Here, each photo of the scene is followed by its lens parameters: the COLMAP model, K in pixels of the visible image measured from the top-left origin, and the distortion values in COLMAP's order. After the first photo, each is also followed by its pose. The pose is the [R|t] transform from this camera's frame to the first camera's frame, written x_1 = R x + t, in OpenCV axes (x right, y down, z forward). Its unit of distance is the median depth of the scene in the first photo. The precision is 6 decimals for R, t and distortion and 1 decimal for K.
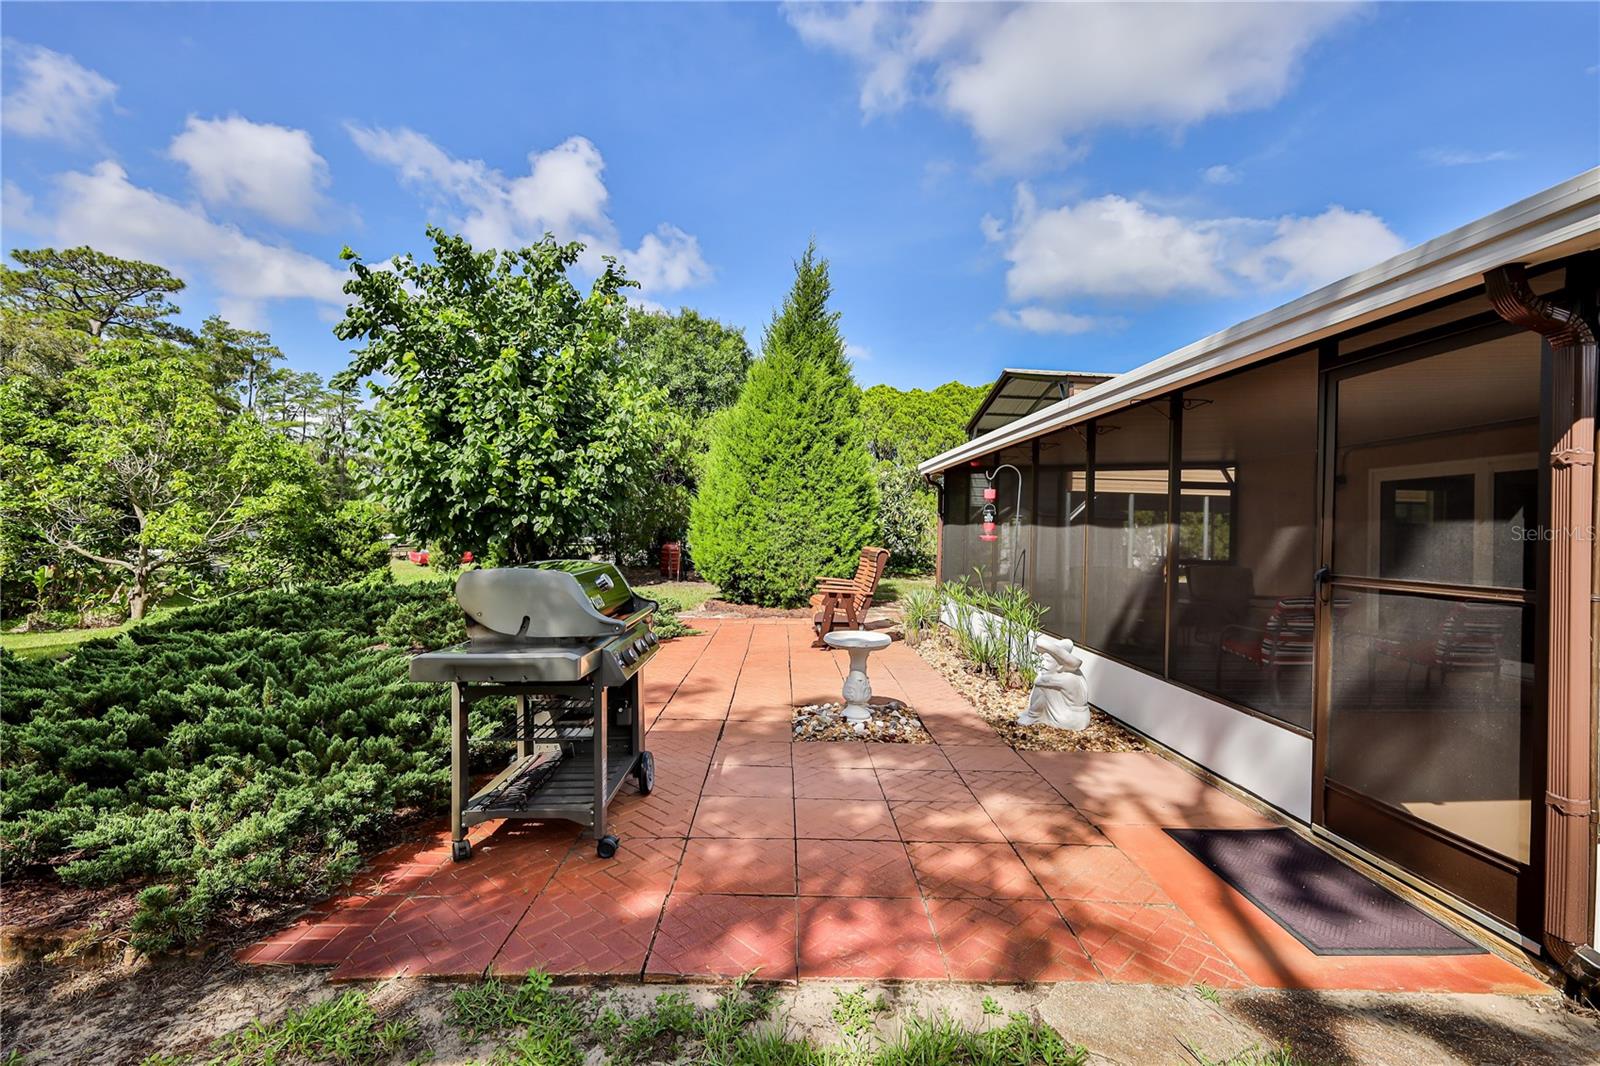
lens RADIAL K [[707.0, 0, 801.9], [0, 707.0, 534.6], [0, 0, 1]] dist [0.001689, 0.000452]
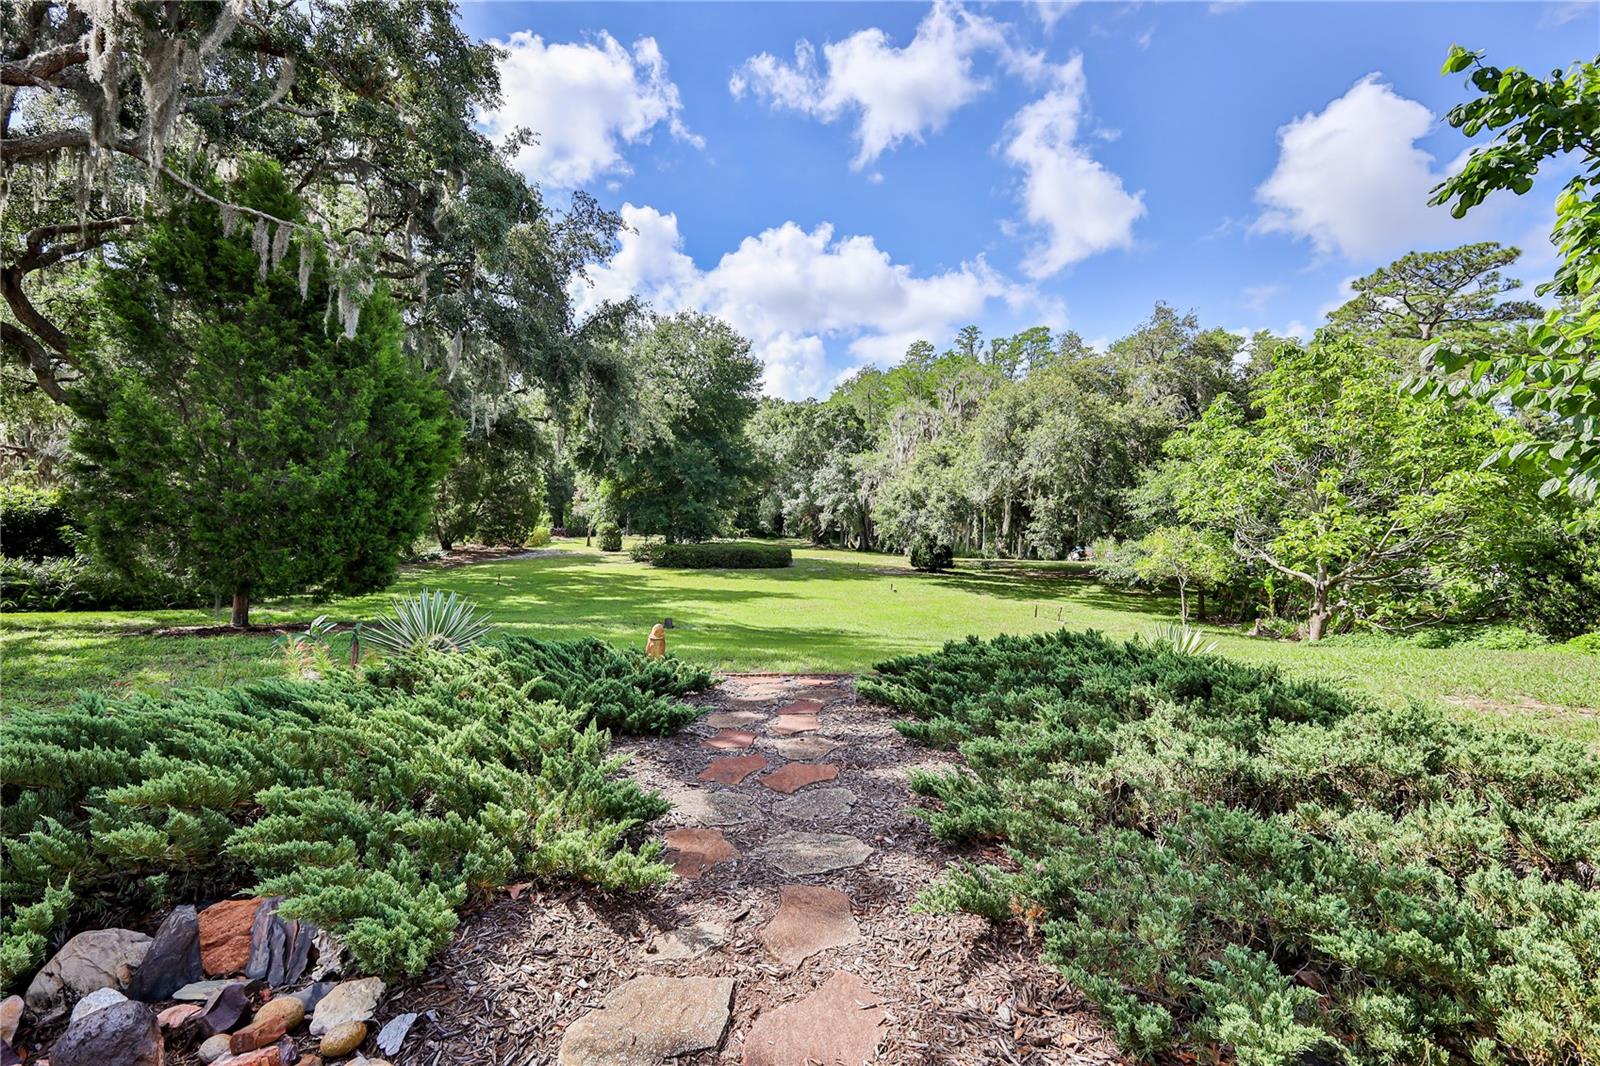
lens RADIAL K [[707.0, 0, 801.6], [0, 707.0, 536.8], [0, 0, 1]] dist [0.001689, 0.000452]
pose [[0.000640, 0.002011, -0.999998, -0.045051], [-0.009494, 0.999953, 0.002005, -0.005264], [0.999955, 0.009492, 0.000659, 0.330956]]
